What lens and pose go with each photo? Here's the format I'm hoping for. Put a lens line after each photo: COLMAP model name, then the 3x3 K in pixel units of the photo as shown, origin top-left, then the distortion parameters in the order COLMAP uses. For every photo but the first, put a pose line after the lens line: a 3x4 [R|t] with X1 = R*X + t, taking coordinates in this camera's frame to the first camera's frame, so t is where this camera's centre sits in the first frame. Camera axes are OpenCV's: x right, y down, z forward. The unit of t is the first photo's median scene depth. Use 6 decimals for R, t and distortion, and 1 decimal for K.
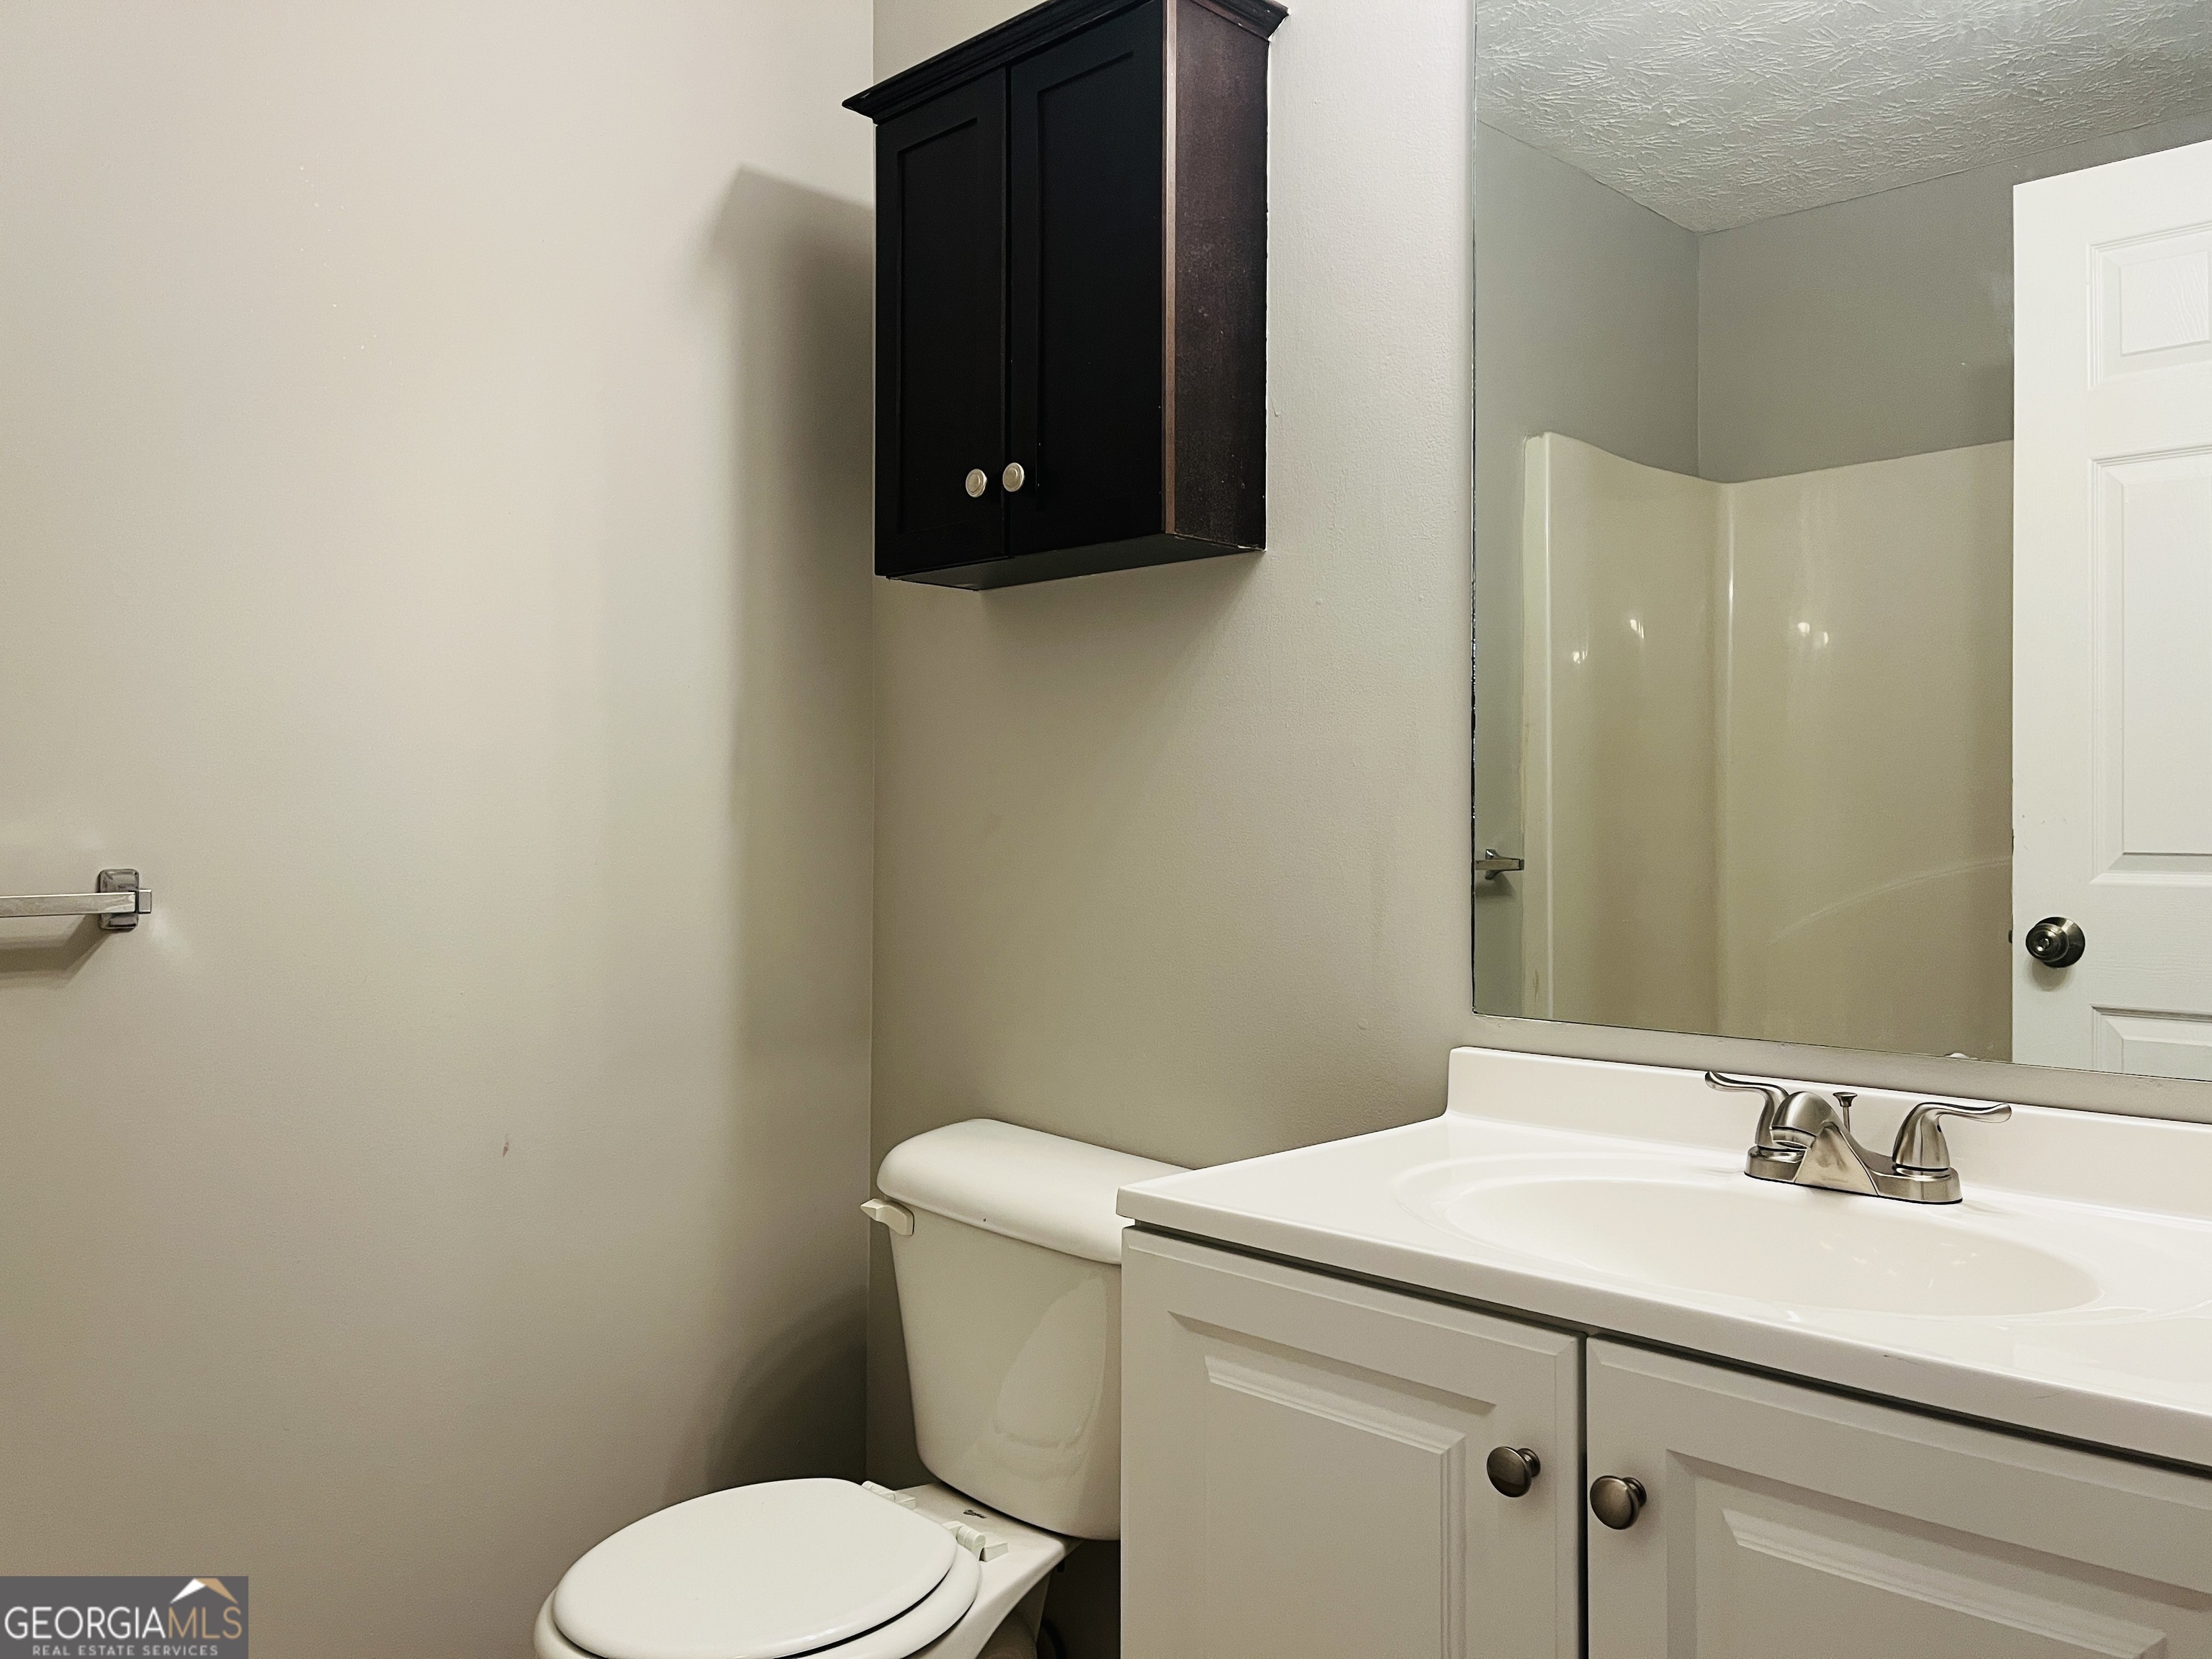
lens RADIAL K [[1683.6, 0, 1117.8], [0, 1683.6, 818.6], [0, 0, 1]] dist [0.071048, -0.081926]
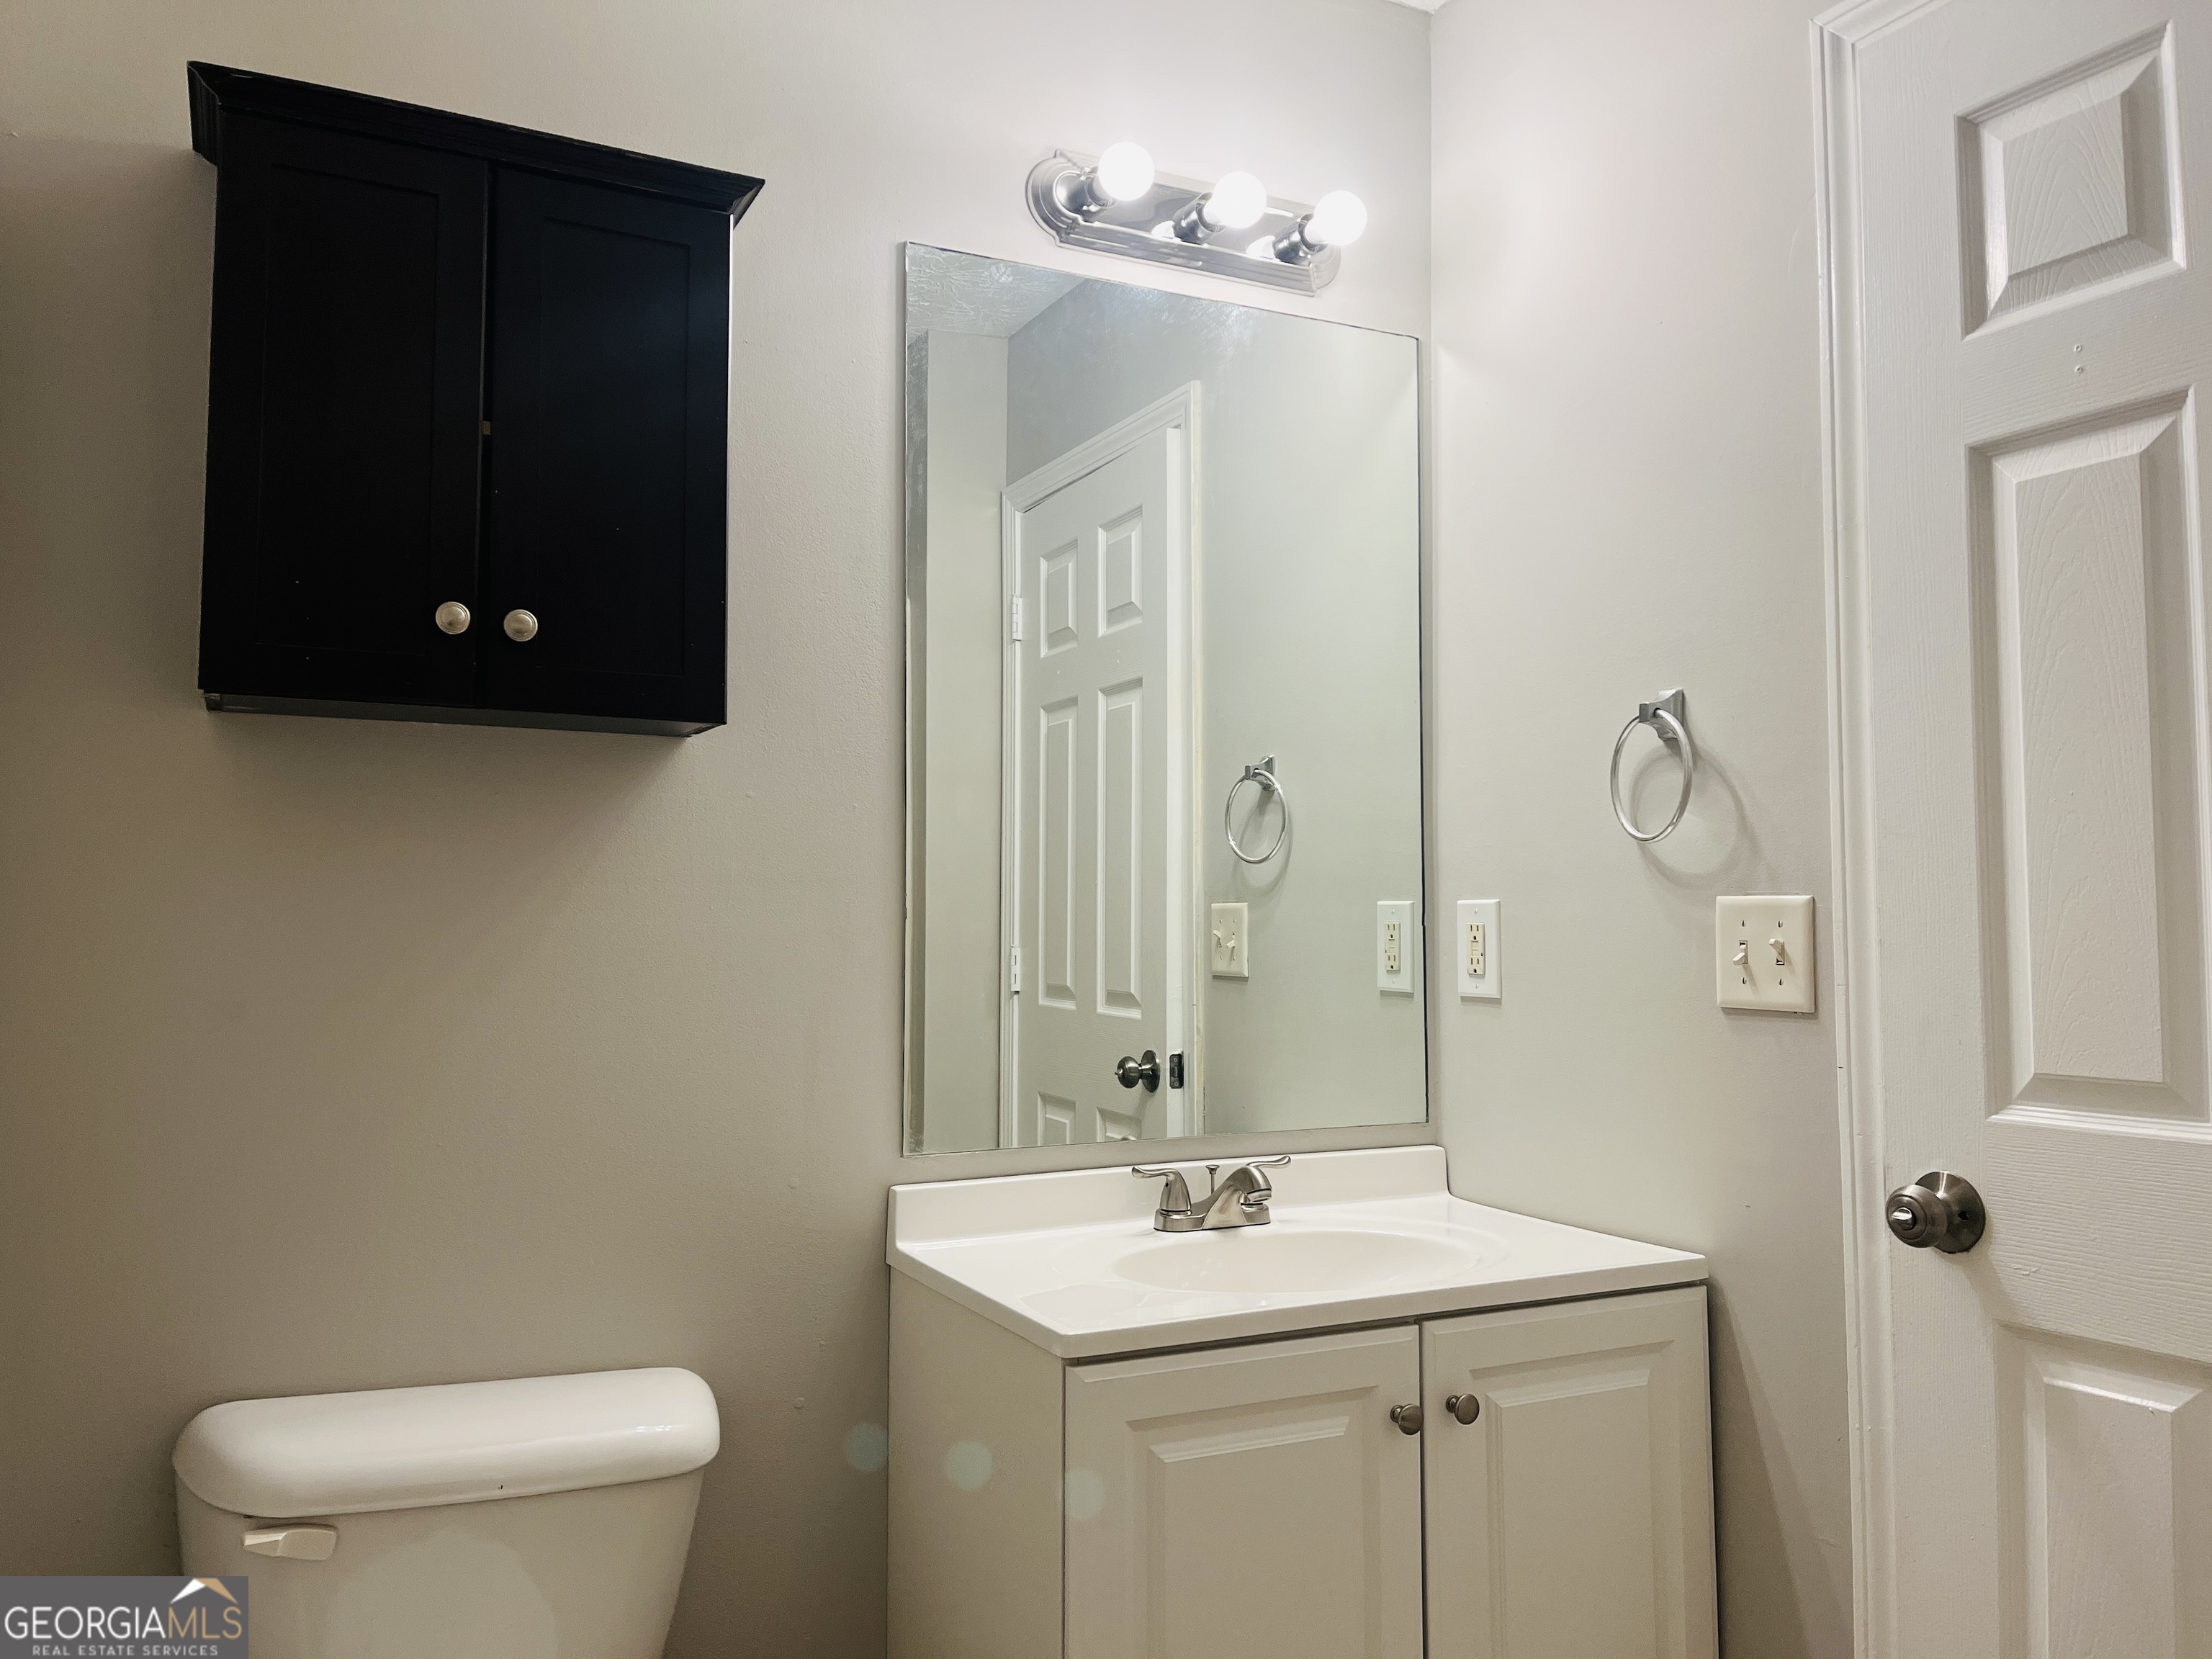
lens RADIAL K [[1683.6, 0, 1117.8], [0, 1683.6, 818.6], [0, 0, 1]] dist [0.071048, -0.081926]
pose [[0.320777, 0.054615, 0.945579, -1.186419], [-0.006718, 0.998442, -0.055389, -0.078960], [-0.947131, 0.011415, 0.320644, 0.620546]]
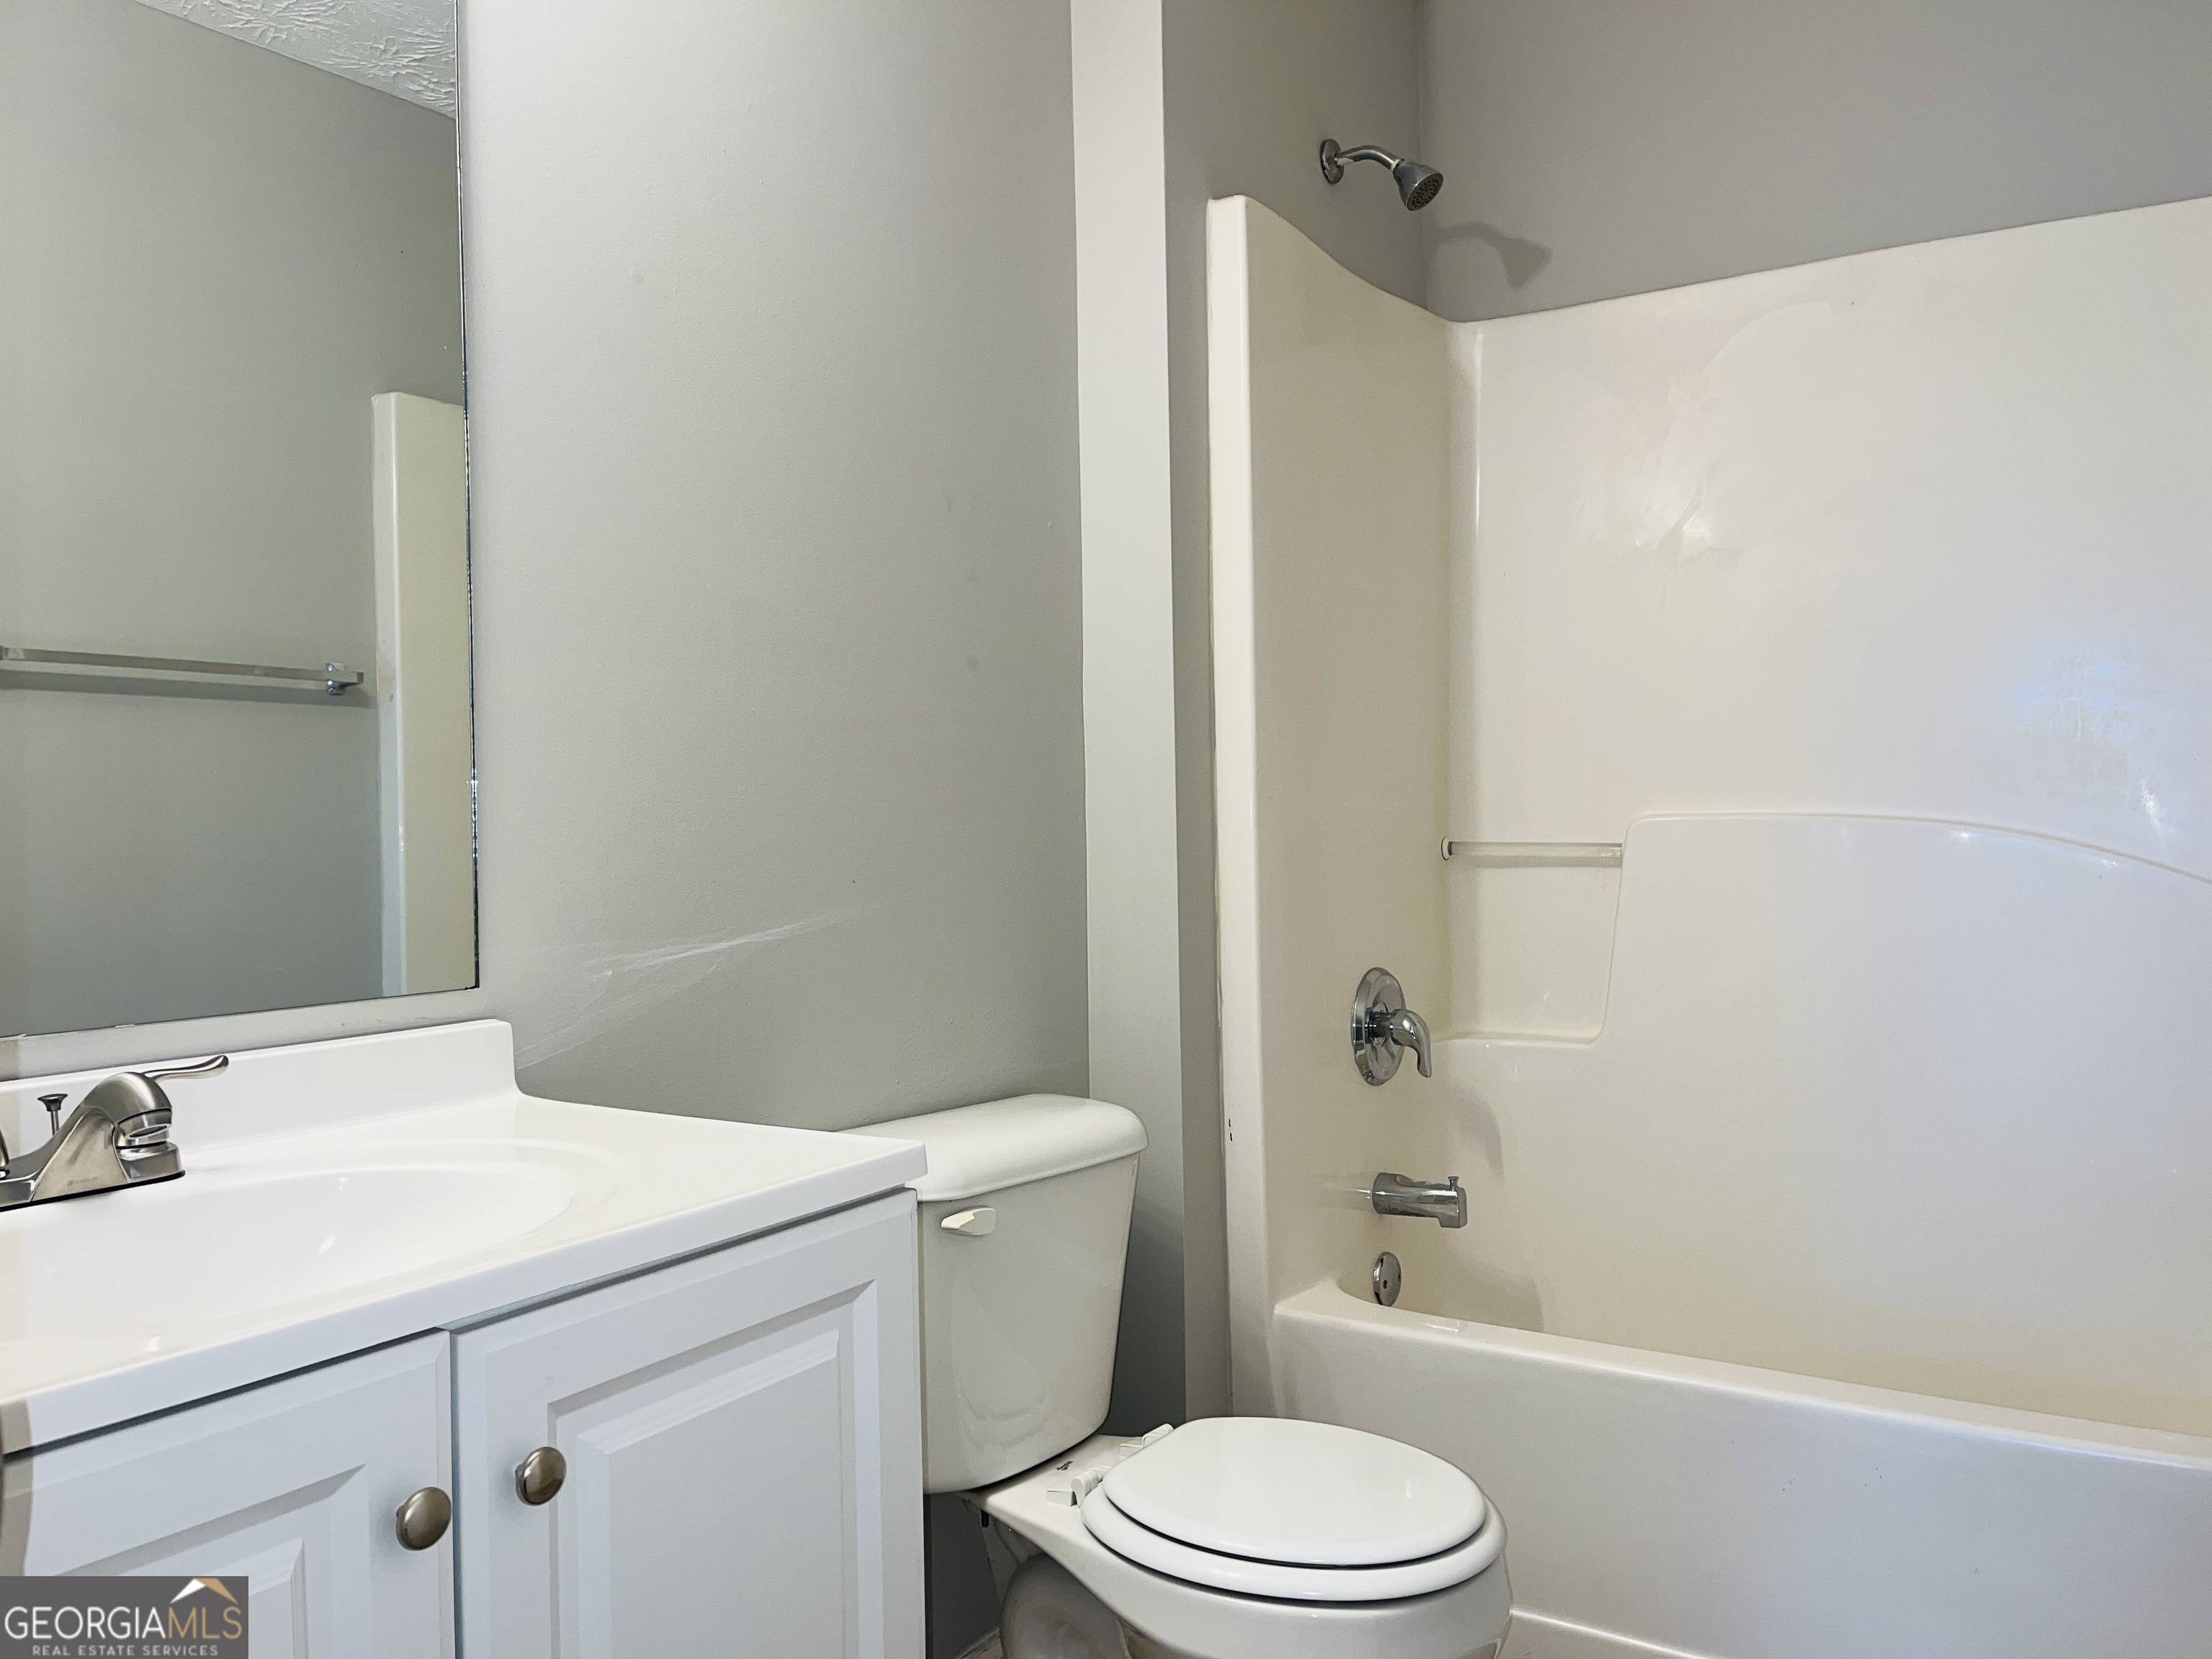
lens RADIAL K [[1683.6, 0, 1117.8], [0, 1683.6, 818.6], [0, 0, 1]] dist [0.071048, -0.081926]
pose [[-0.206818, -0.004053, 0.978371, -0.572410], [-0.007554, 0.999968, 0.002545, 0.021466], [-0.978350, -0.006864, -0.206842, 0.705338]]
